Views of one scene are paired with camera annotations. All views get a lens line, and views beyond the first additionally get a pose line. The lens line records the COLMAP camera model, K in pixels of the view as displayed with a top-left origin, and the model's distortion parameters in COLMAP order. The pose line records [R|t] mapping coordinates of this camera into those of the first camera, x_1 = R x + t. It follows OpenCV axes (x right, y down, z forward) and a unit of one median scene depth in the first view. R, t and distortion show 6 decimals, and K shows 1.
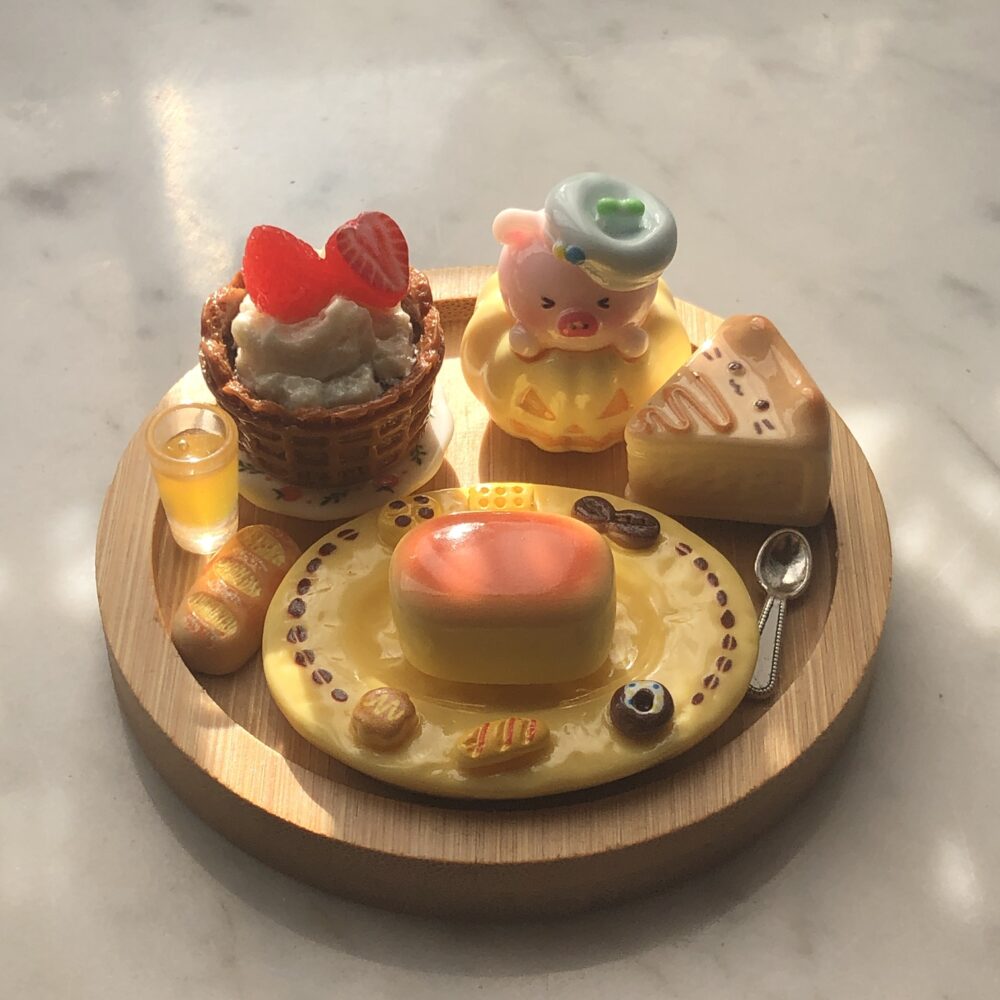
lens RADIAL K [[2096.9, 0, 500.0], [0, 2096.9, 500.0], [0, 0, 1]] dist [0.076023, -0.008559]
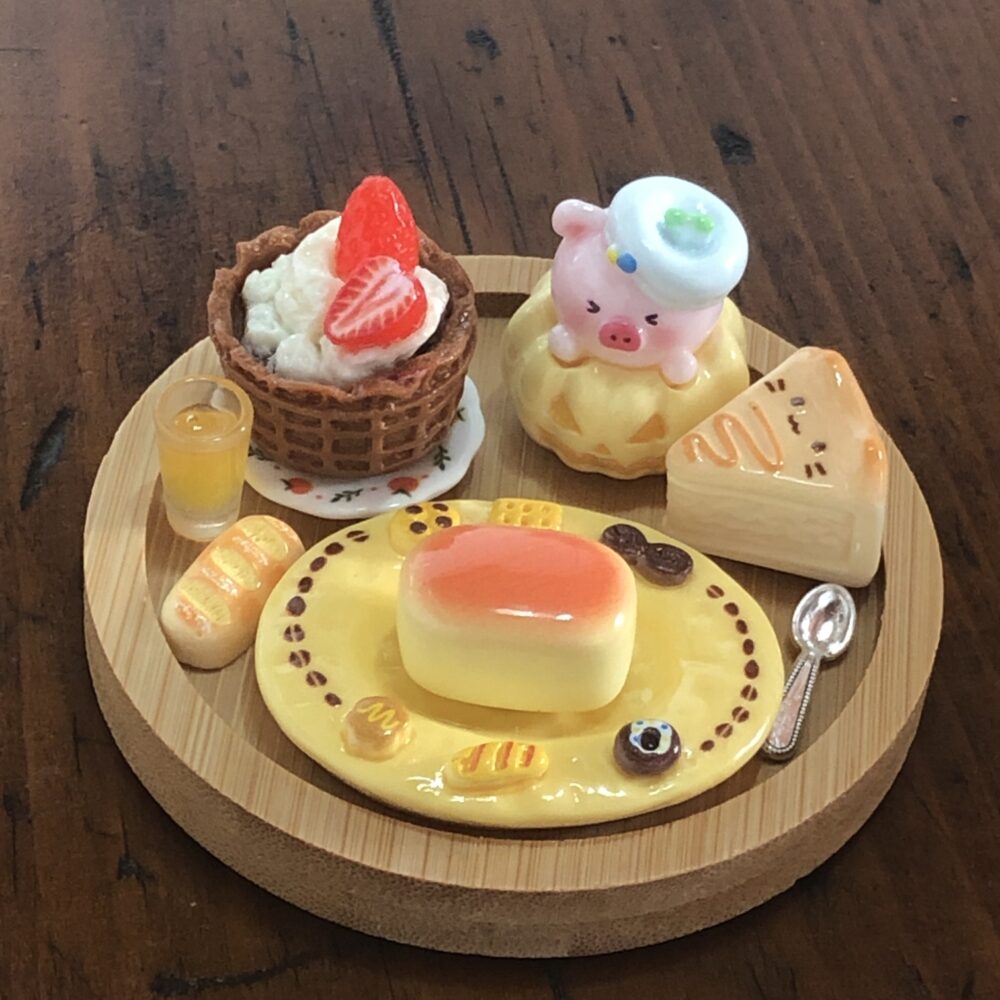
lens RADIAL K [[3516.5, 0, 500.0], [0, 3516.5, 500.0], [0, 0, 1]] dist [0.147418, 0.692143]
pose [[0.993671, 0.111219, -0.015723, 0.013049], [-0.111515, 0.993573, -0.019404, 0.024632], [0.013464, 0.021035, 0.999688, -0.570693]]
